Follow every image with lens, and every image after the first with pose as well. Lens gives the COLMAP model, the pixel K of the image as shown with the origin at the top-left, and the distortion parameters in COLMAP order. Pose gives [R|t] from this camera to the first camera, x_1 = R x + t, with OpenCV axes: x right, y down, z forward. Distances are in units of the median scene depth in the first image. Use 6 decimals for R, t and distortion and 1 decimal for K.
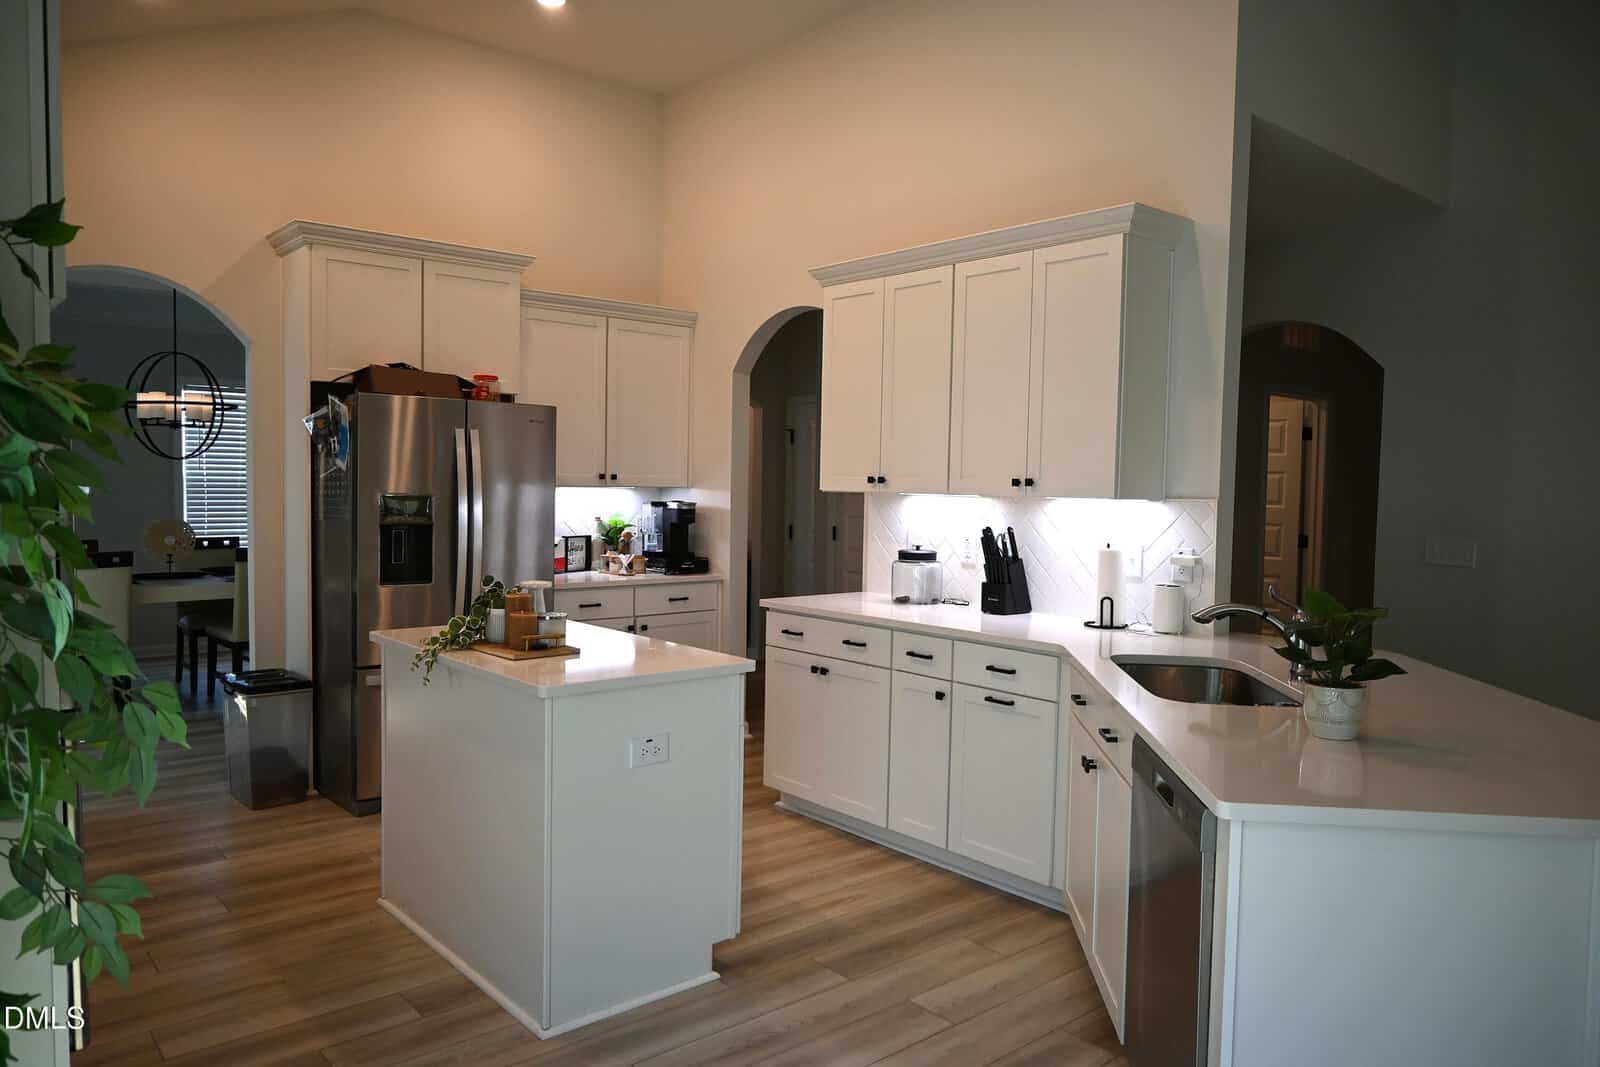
lens RADIAL K [[1076.3, 0, 800.0], [0, 1076.3, 533.5], [0, 0, 1]] dist [-0.008855, 0.000905]
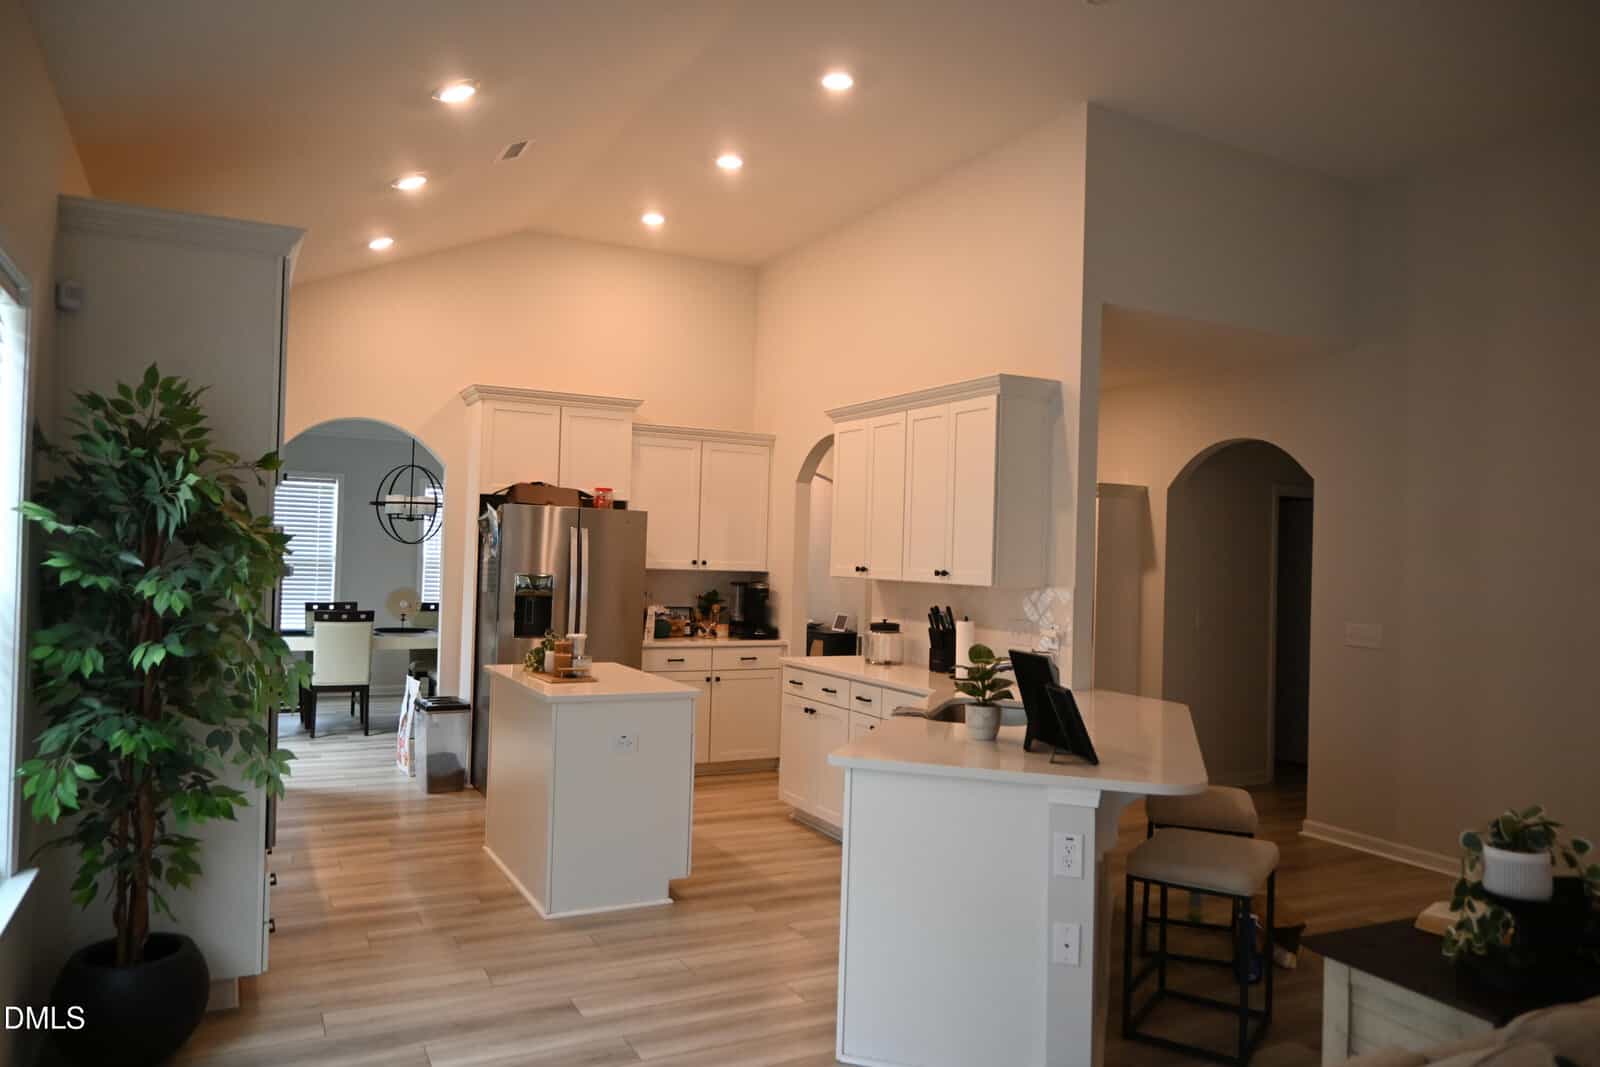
lens RADIAL K [[1076.3, 0, 800.0], [0, 1076.3, 533.5], [0, 0, 1]] dist [-0.008855, 0.000905]
pose [[0.975342, 0.007789, -0.220561, 0.279332], [-0.023913, 0.997223, -0.070531, 0.001844], [0.219399, 0.074066, 0.972820, -0.299394]]
